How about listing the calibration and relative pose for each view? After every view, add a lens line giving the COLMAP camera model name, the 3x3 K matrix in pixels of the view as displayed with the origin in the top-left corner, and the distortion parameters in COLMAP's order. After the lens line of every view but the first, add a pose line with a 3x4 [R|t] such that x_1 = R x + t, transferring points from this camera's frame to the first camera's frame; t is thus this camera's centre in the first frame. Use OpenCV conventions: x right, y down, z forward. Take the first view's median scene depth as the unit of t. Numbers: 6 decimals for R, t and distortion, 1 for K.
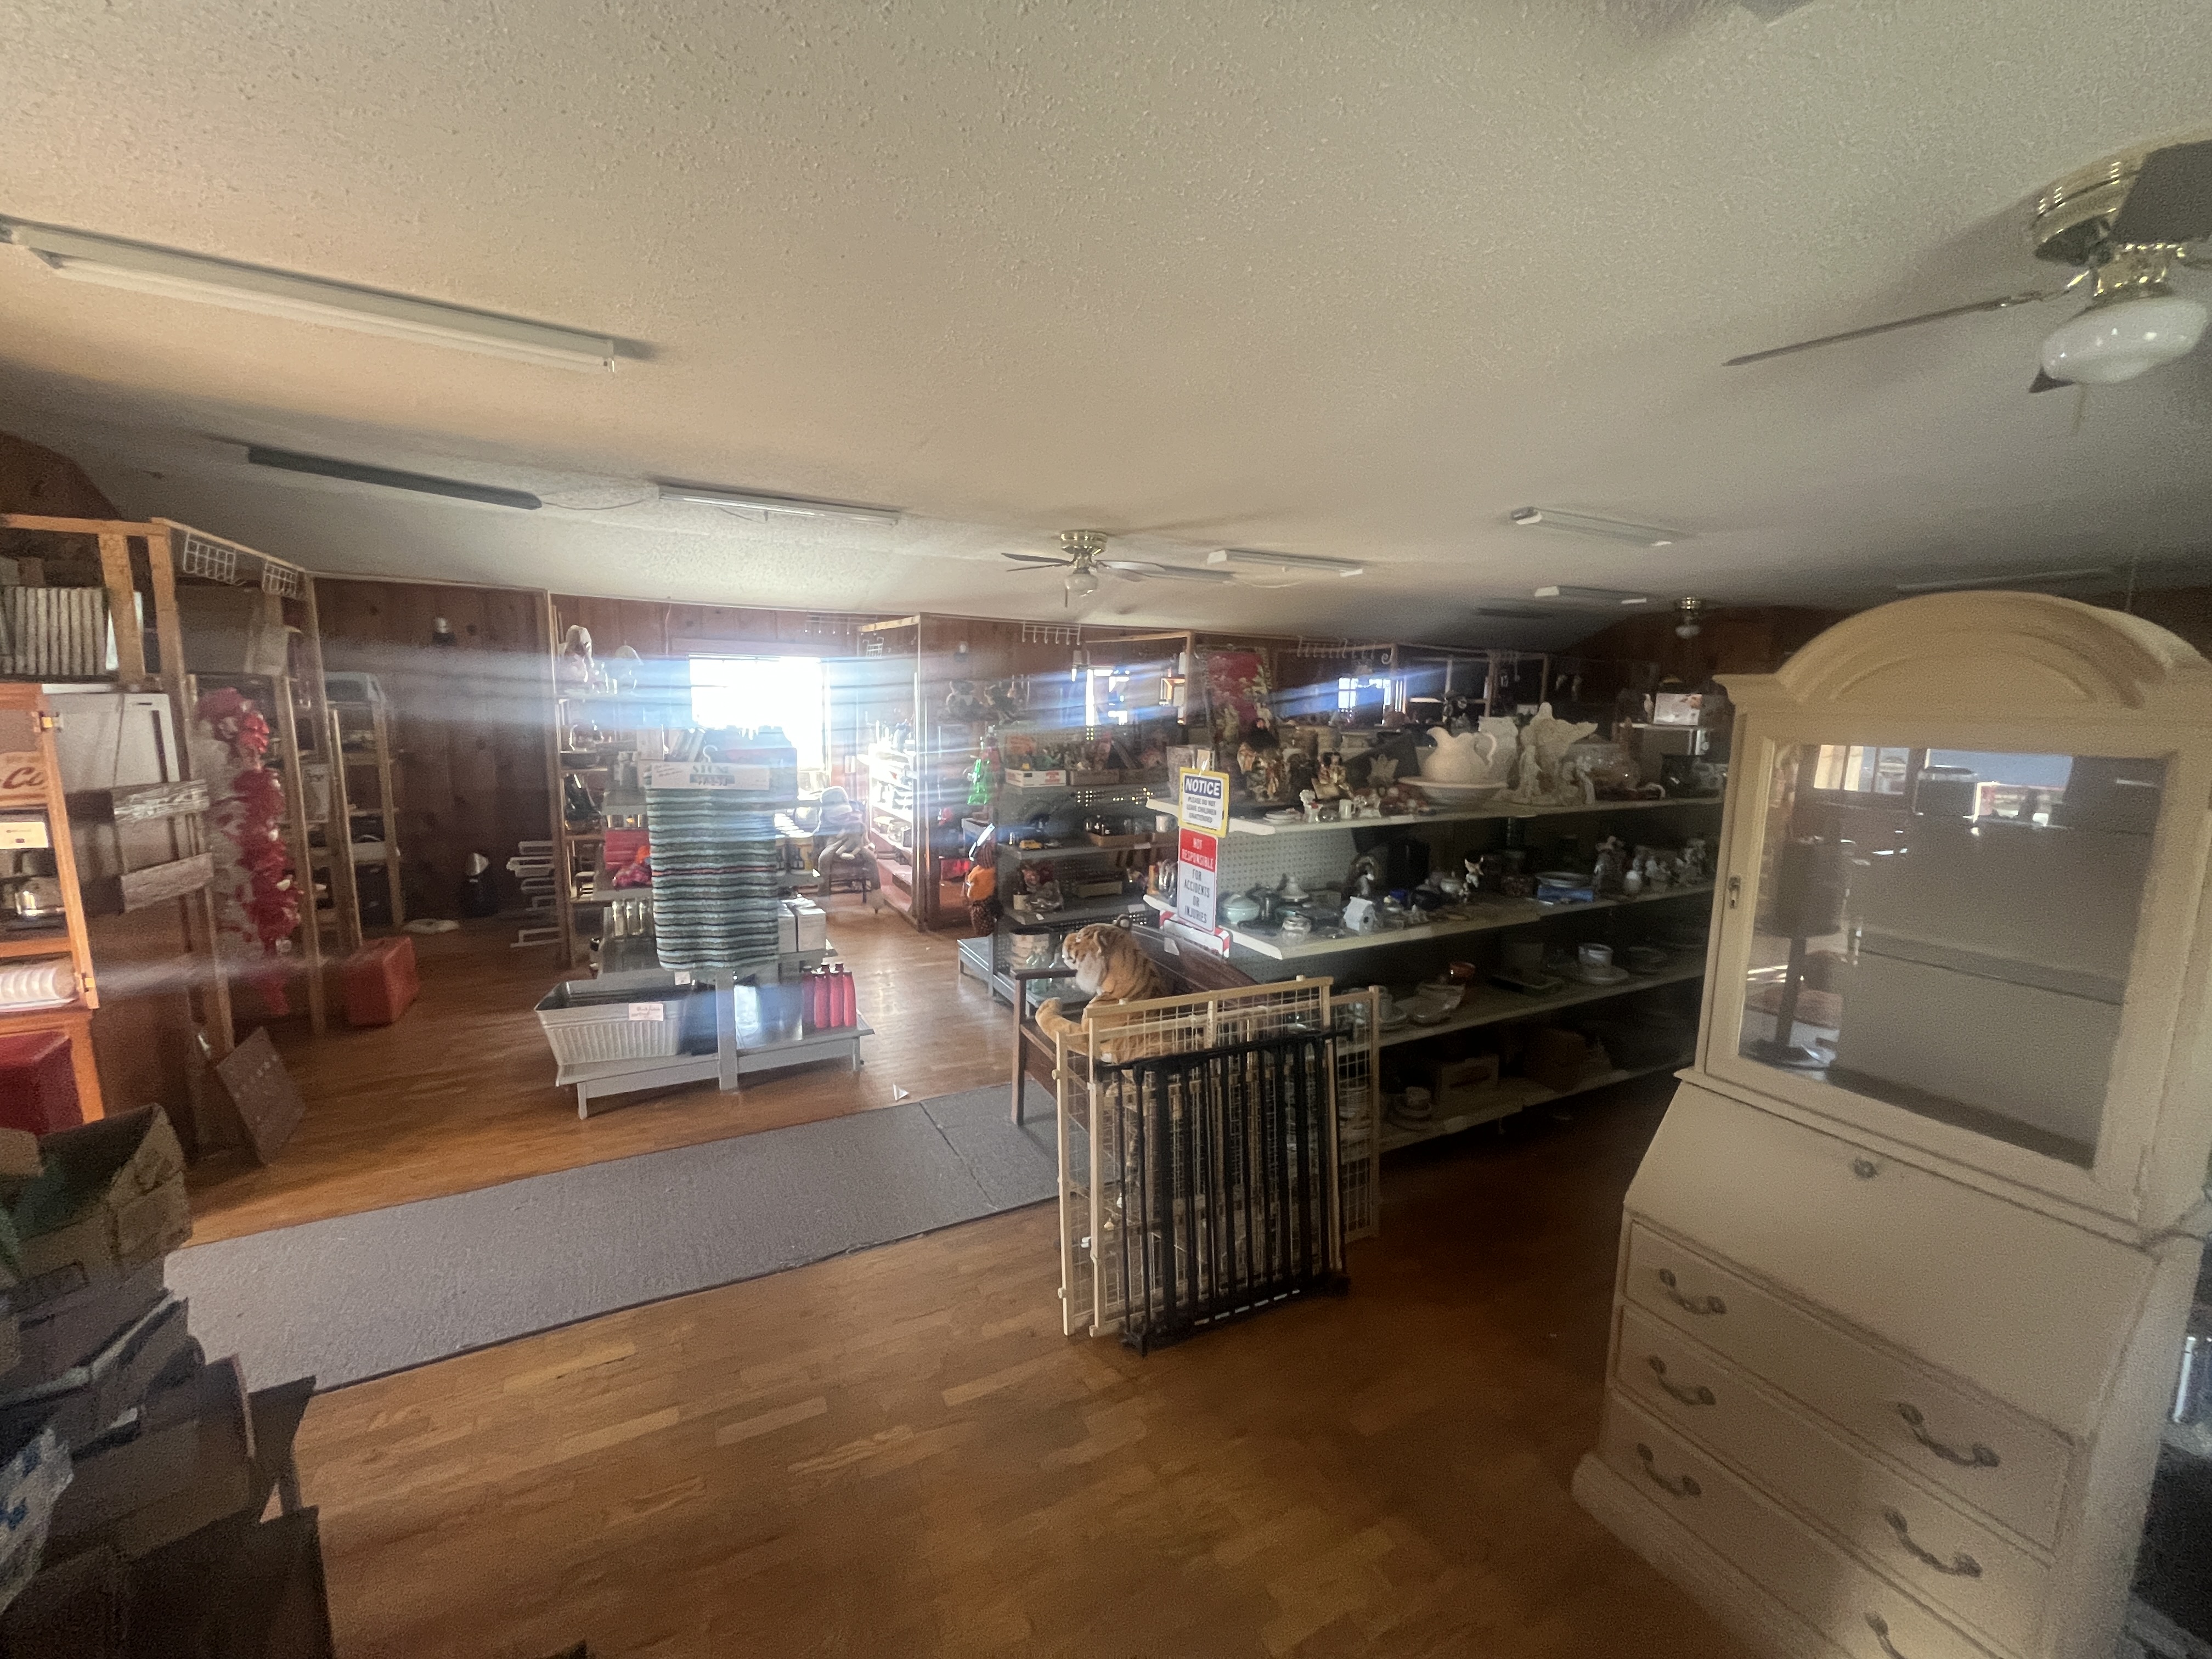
lens RADIAL K [[894.7, 0, 1105.5], [0, 894.7, 826.1], [0, 0, 1]] dist [-0.003984, -0.000325]
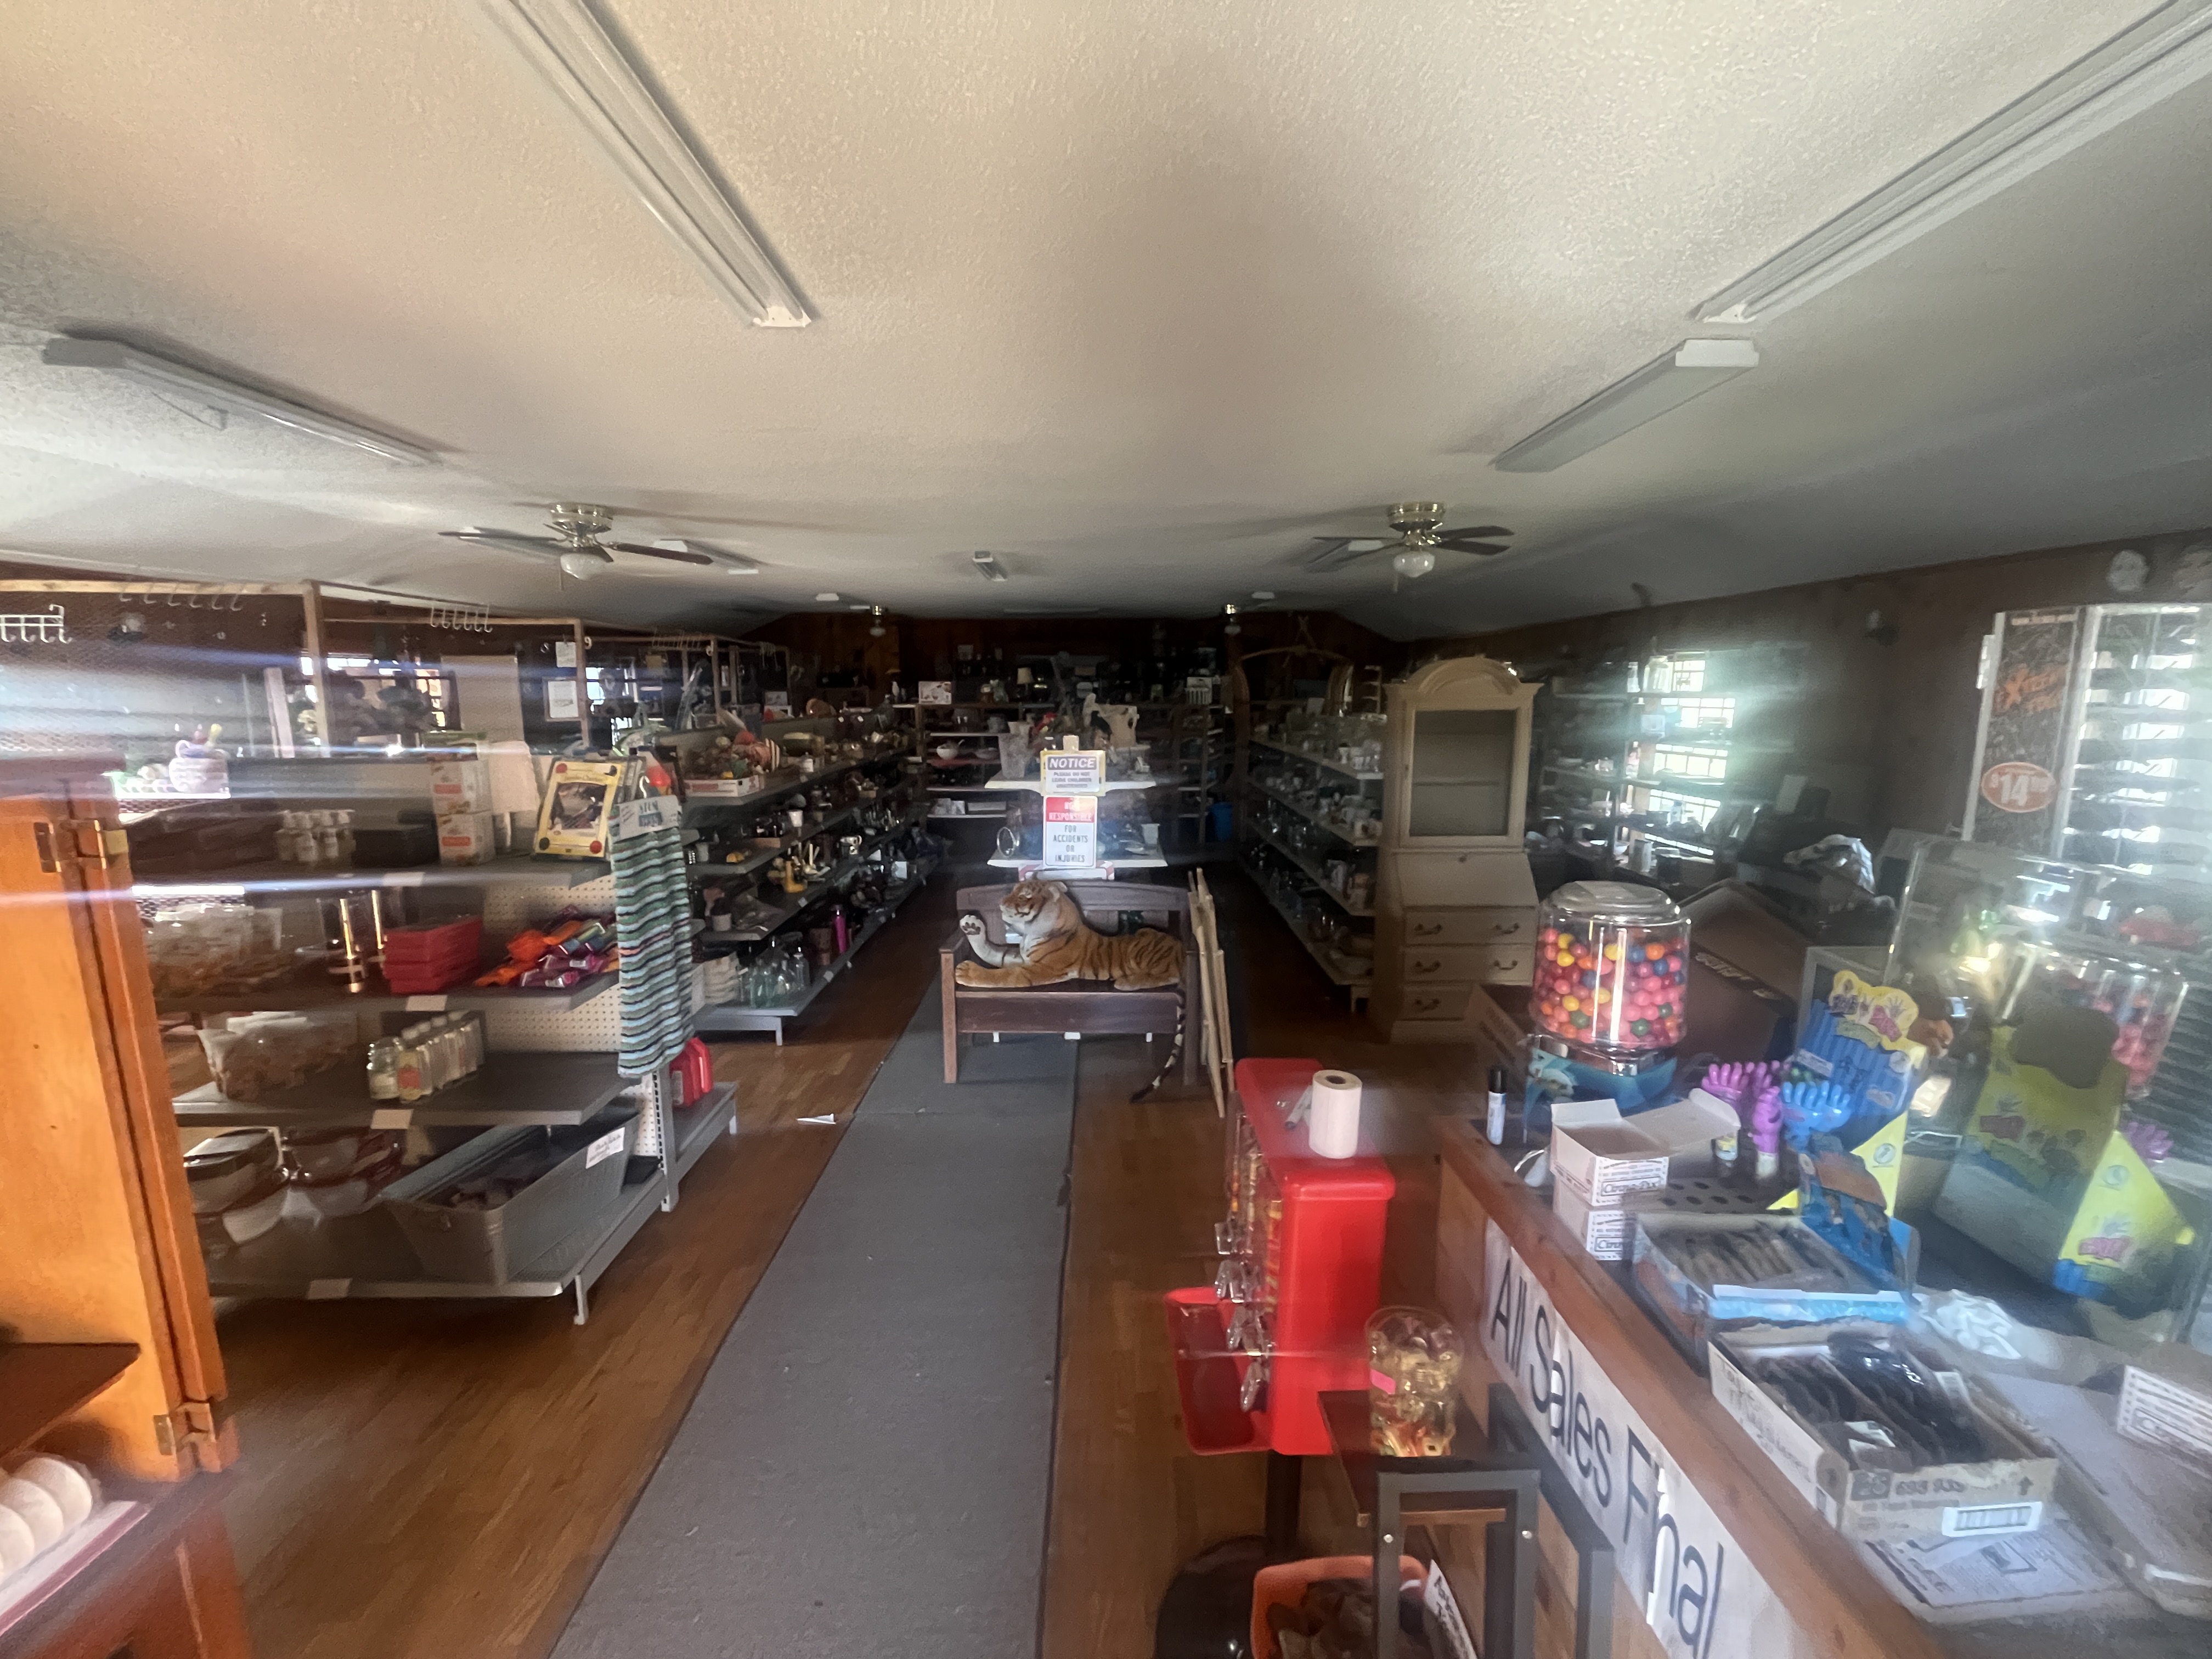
lens RADIAL K [[894.7, 0, 1105.8], [0, 894.7, 829.7], [0, 0, 1]] dist [-0.003984, -0.000325]
pose [[0.461554, -0.158770, 0.872789, -1.048987], [0.136448, 0.984852, 0.106998, -0.081500], [-0.876556, 0.069705, 0.476226, 0.308315]]
